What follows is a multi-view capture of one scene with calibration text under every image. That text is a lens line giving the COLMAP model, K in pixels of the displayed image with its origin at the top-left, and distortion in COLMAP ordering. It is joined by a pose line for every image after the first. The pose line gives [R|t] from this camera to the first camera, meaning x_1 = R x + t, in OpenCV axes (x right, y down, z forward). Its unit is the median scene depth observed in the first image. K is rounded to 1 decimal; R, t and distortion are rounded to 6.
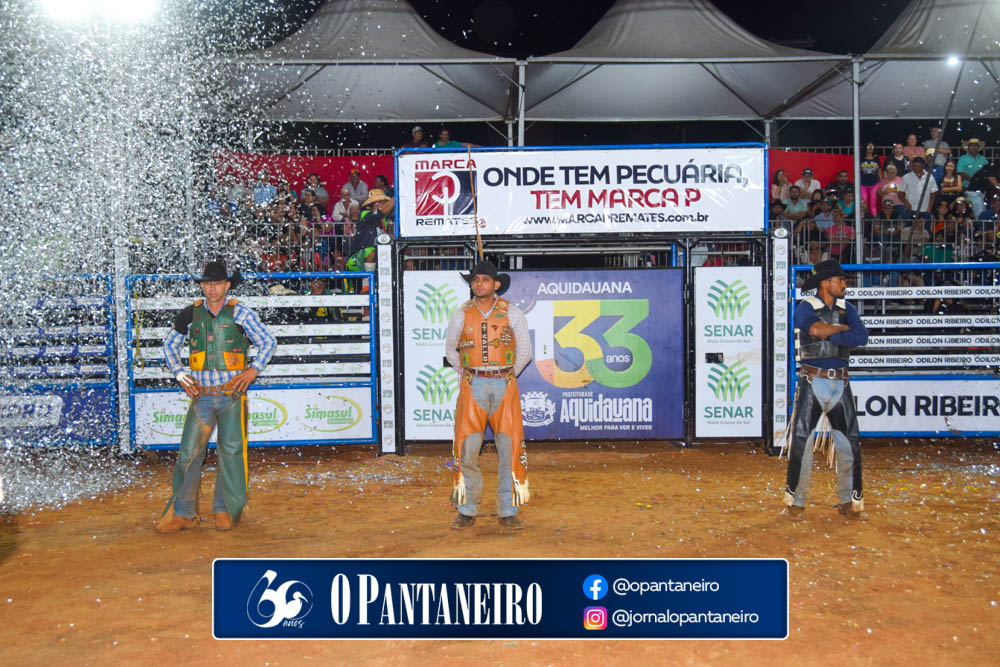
lens RADIAL K [[1144.7, 0, 508.7], [0, 1144.7, 330.4], [0, 0, 1]] dist [0.072355, 0.000000]
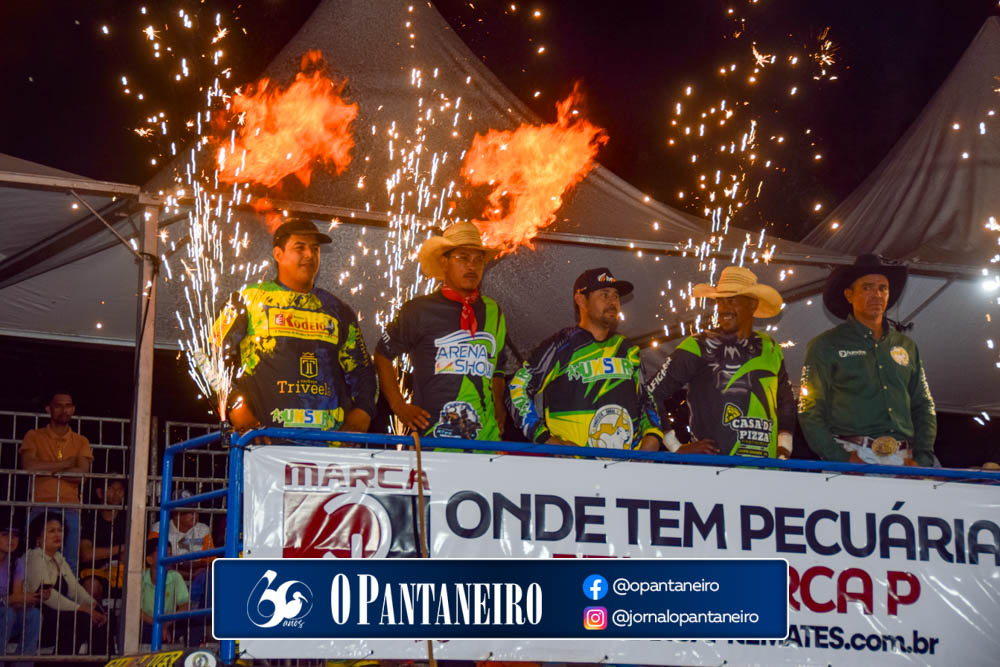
lens RADIAL K [[3193.2, 0, 507.0], [0, 3193.2, 327.0], [0, 0, 1]] dist [0.976630, 0.000000]
pose [[0.906318, 0.079193, 0.415110, -0.470461], [-0.005395, 0.984372, -0.176017, -0.001590], [-0.422562, 0.157288, 0.892582, -0.014961]]
